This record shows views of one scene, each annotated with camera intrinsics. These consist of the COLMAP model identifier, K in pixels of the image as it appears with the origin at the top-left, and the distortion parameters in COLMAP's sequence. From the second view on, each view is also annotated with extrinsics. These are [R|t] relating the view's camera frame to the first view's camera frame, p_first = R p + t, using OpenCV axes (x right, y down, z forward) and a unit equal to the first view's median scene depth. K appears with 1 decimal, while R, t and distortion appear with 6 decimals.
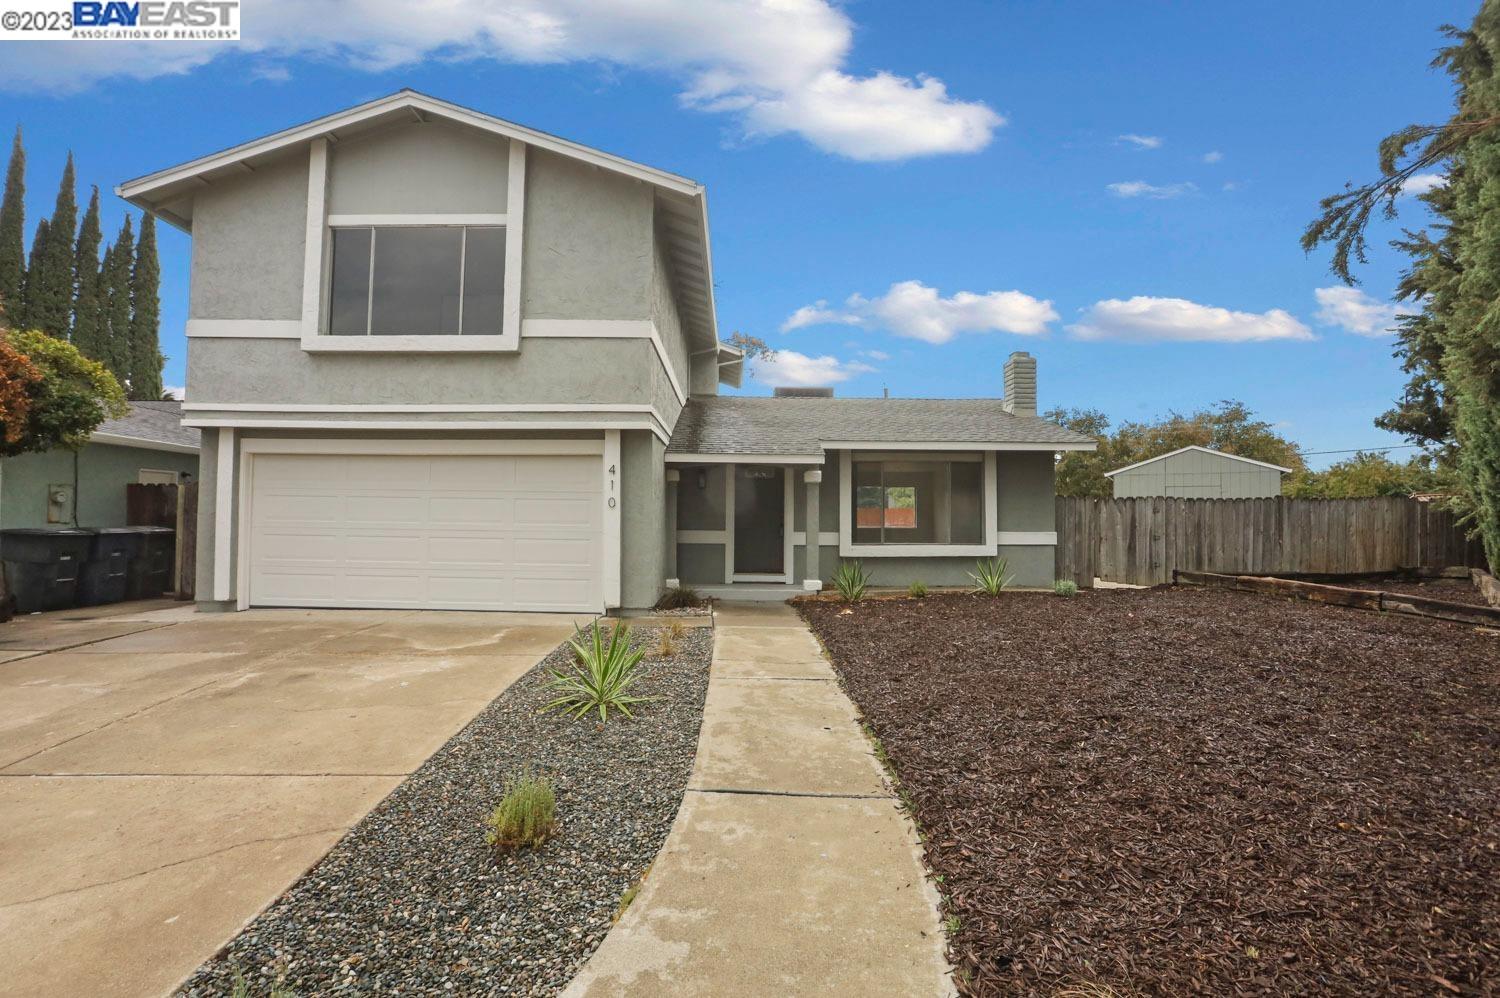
lens RADIAL K [[731.9, 0, 747.5], [0, 731.9, 504.5], [0, 0, 1]] dist [-0.056068, 0.025462]
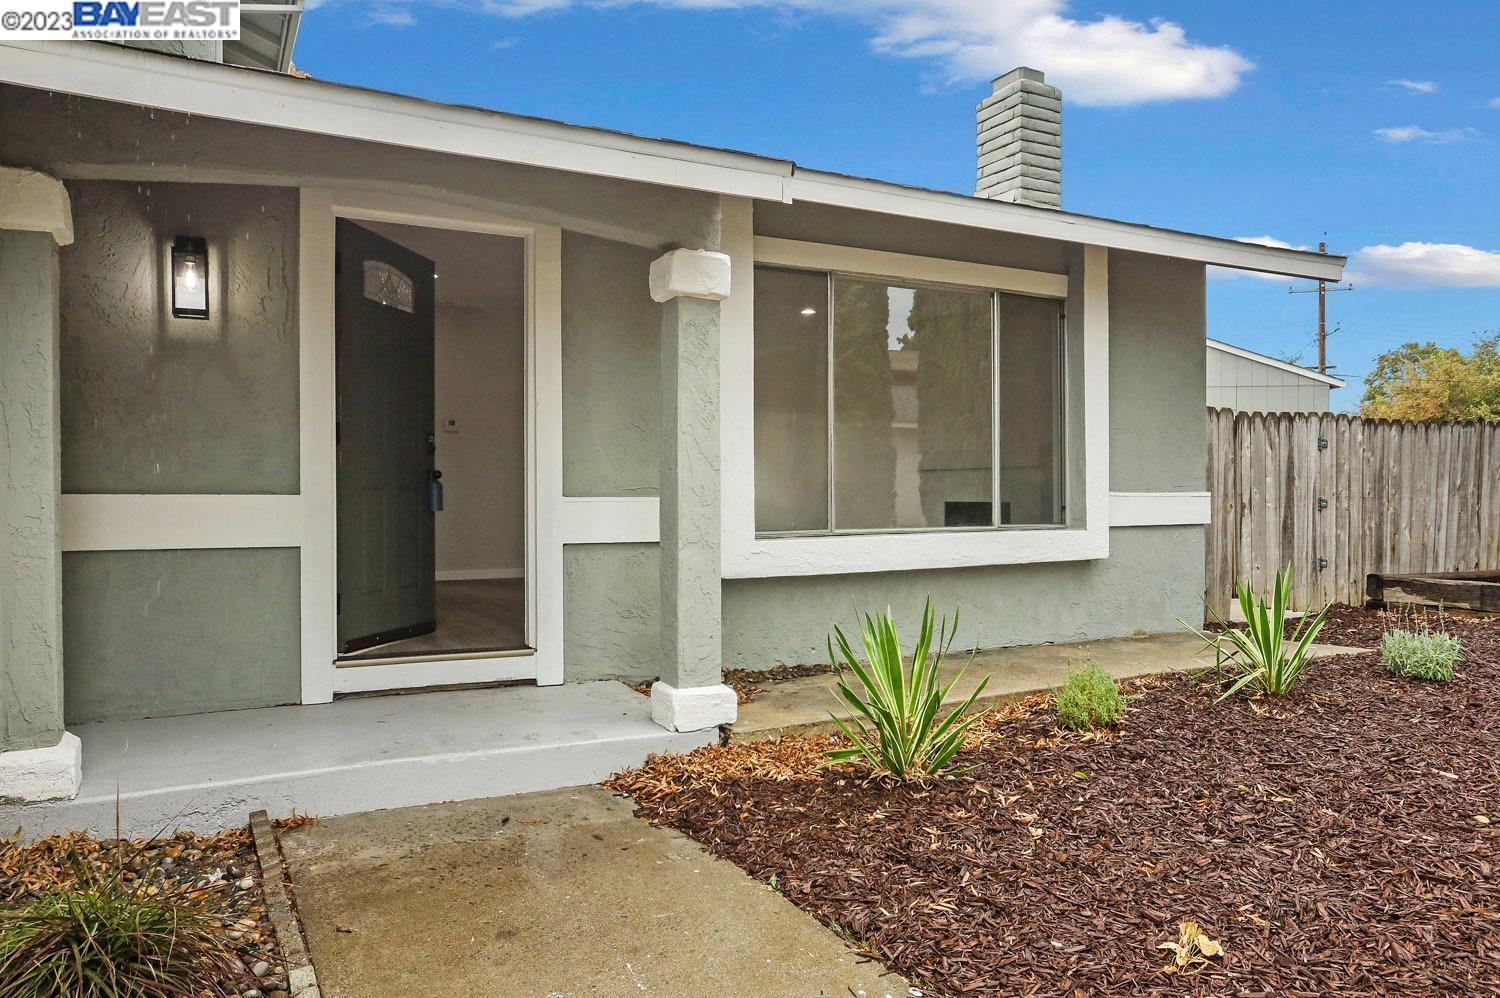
lens RADIAL K [[1049.9, 0, 750.0], [0, 1049.9, 499.0], [0, 0, 1]] dist [0.000272, 0.000429]
pose [[0.894961, -0.010662, 0.446017, -0.048859], [-0.003831, 0.999494, 0.031580, 0.023624], [-0.446128, -0.029971, 0.894467, 0.572670]]
